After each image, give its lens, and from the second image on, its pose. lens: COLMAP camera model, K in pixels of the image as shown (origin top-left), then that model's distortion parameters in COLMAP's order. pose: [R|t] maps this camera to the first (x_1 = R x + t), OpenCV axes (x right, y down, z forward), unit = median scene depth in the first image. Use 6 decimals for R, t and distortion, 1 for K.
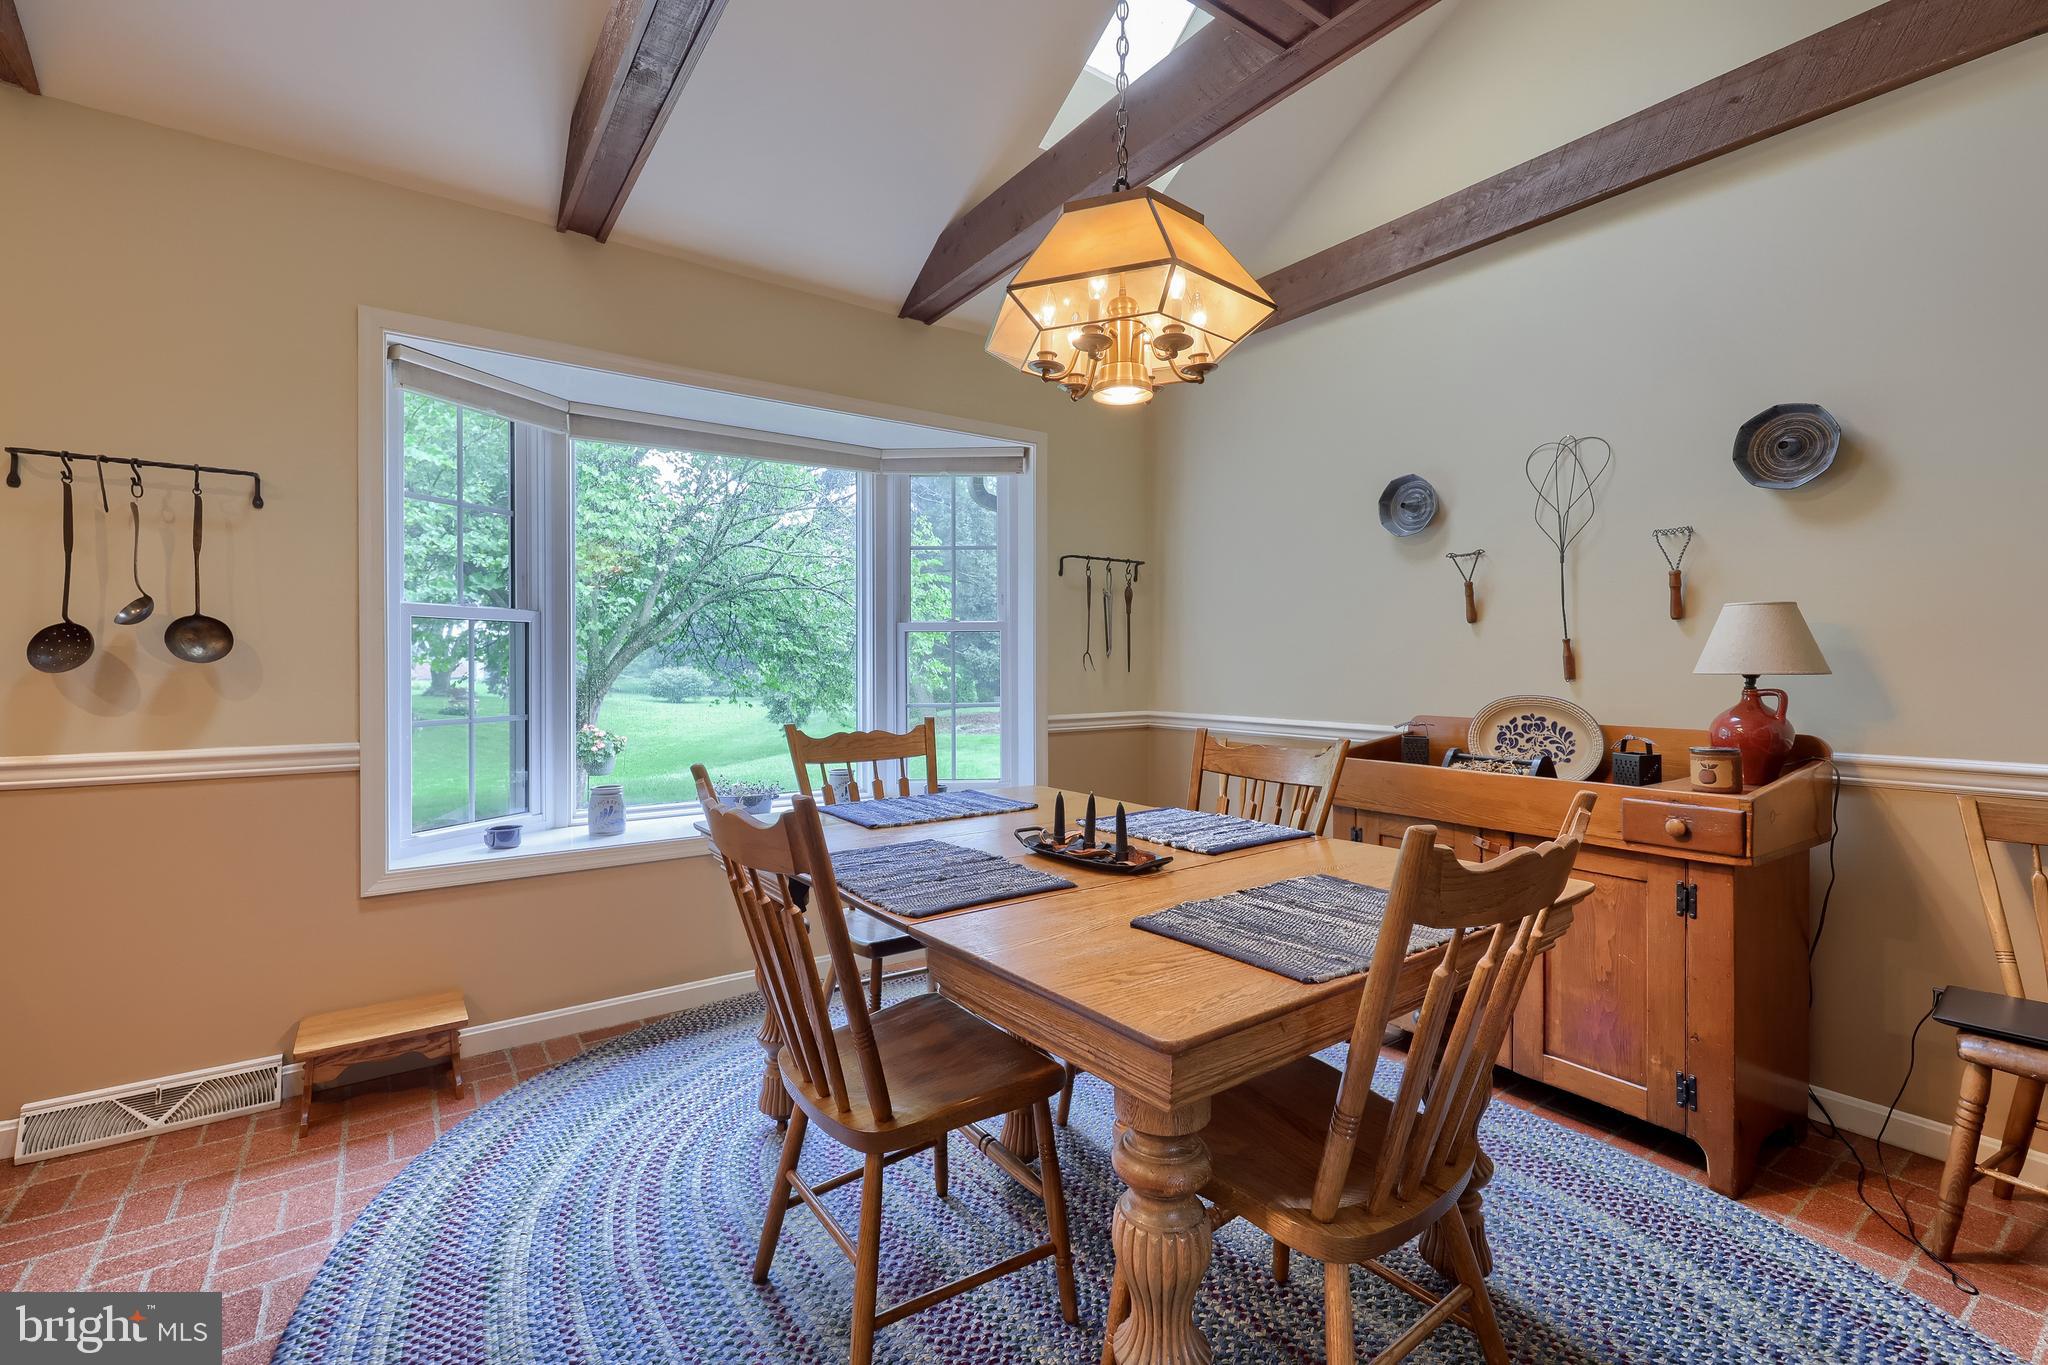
lens RADIAL K [[841.5, 0, 1006.8], [0, 841.5, 669.9], [0, 0, 1]] dist [0.000603, 0.000215]
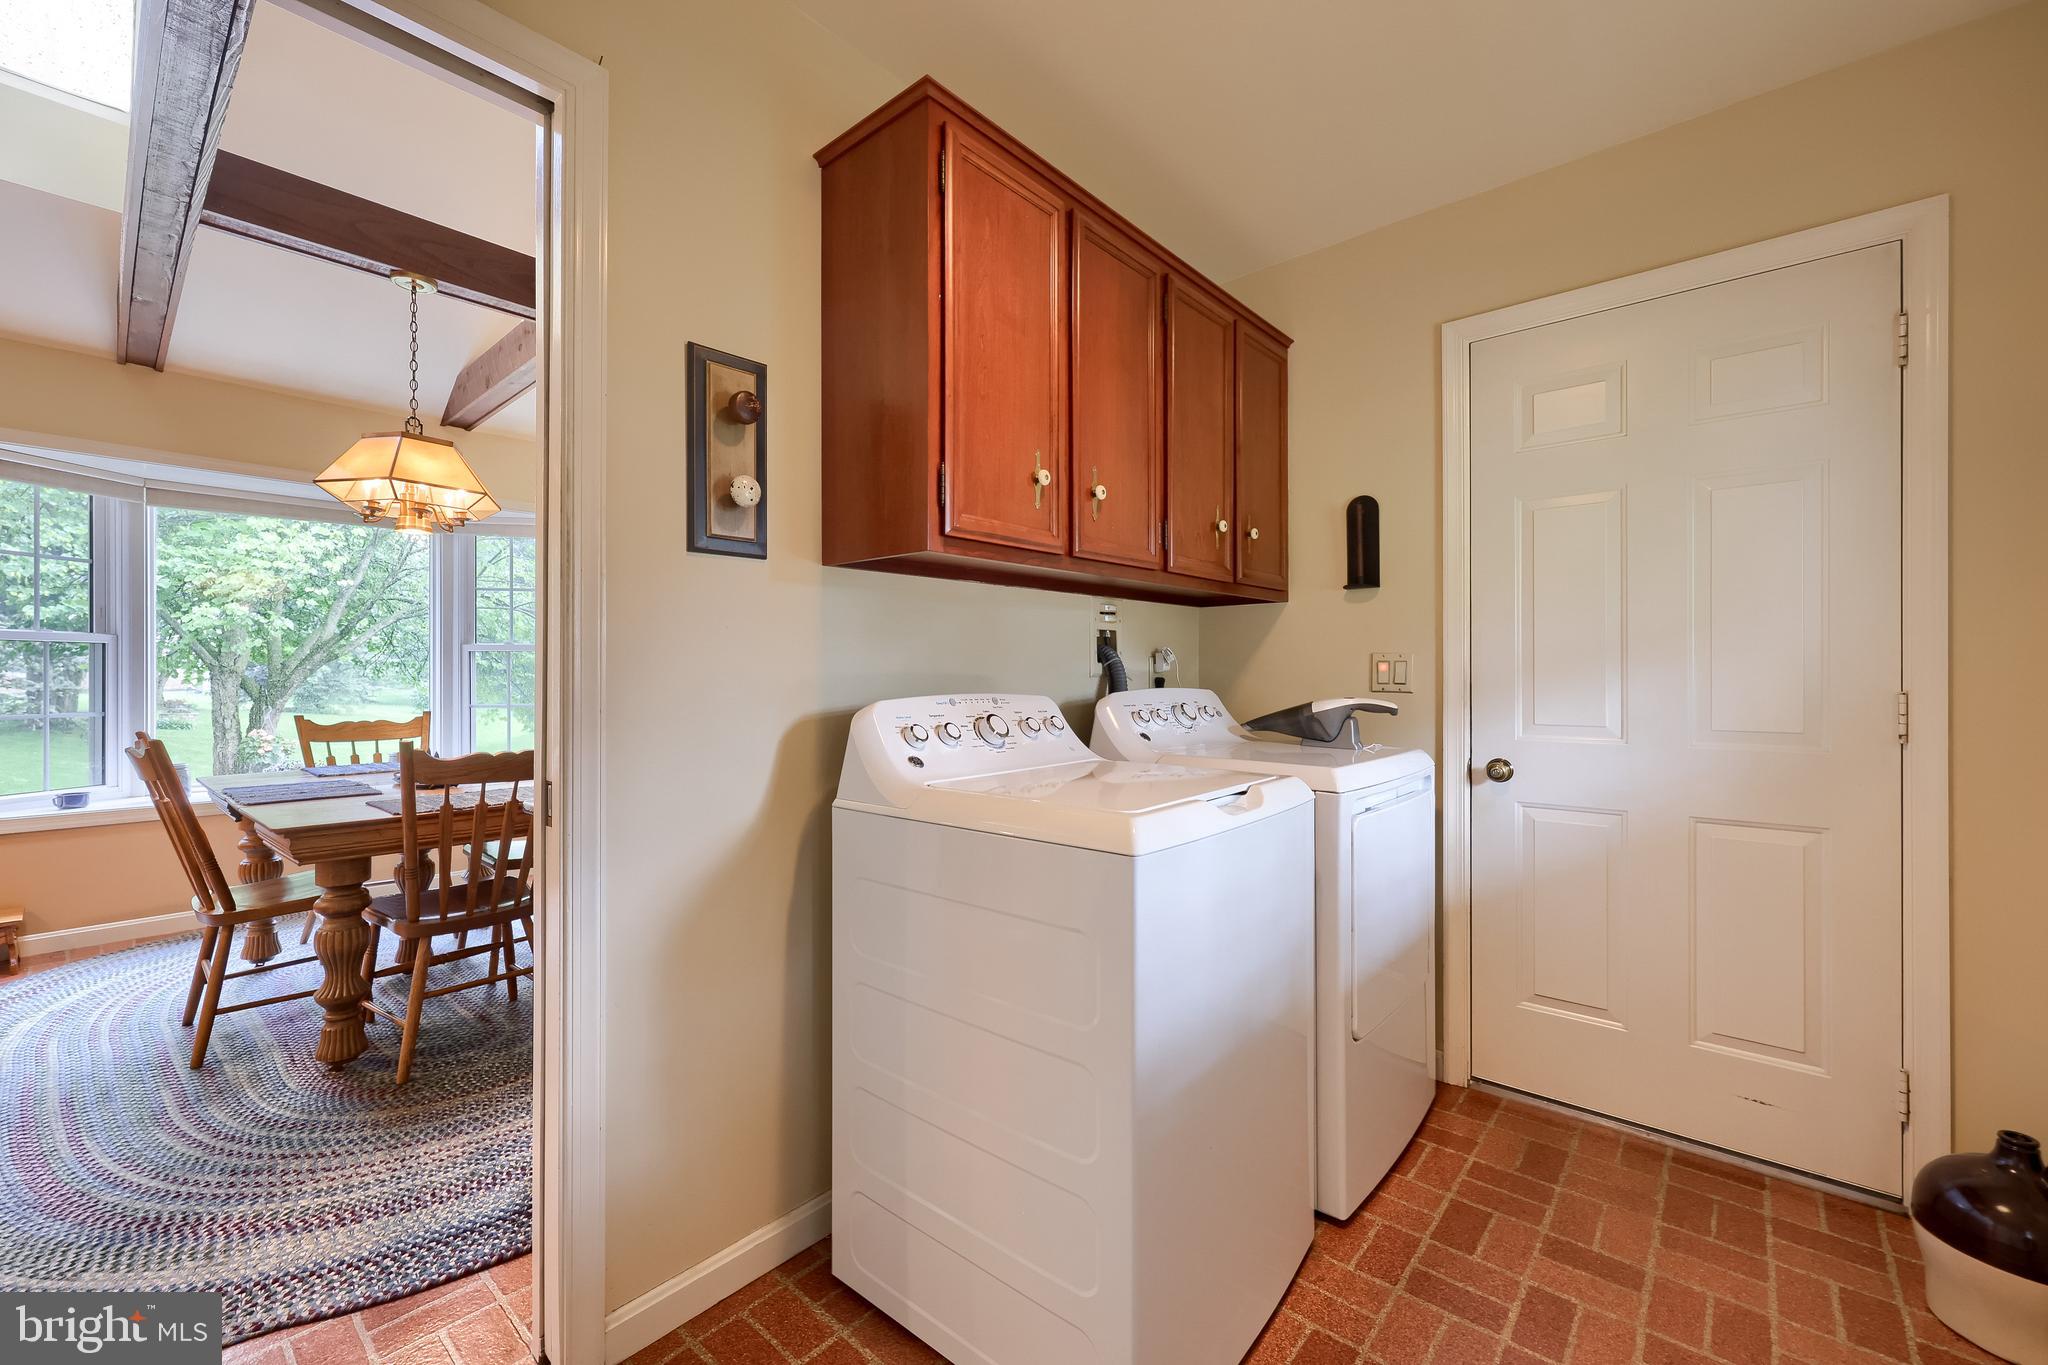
lens RADIAL K [[816.2, 0, 1024.7], [0, 816.2, 679.6], [0, 0, 1]] dist [-0.001056, -0.000067]
pose [[0.978101, -0.003904, 0.208093, 0.650506], [0.004117, 0.999991, -0.000590, 0.008796], [-0.208089, 0.001434, 0.978109, -0.627970]]
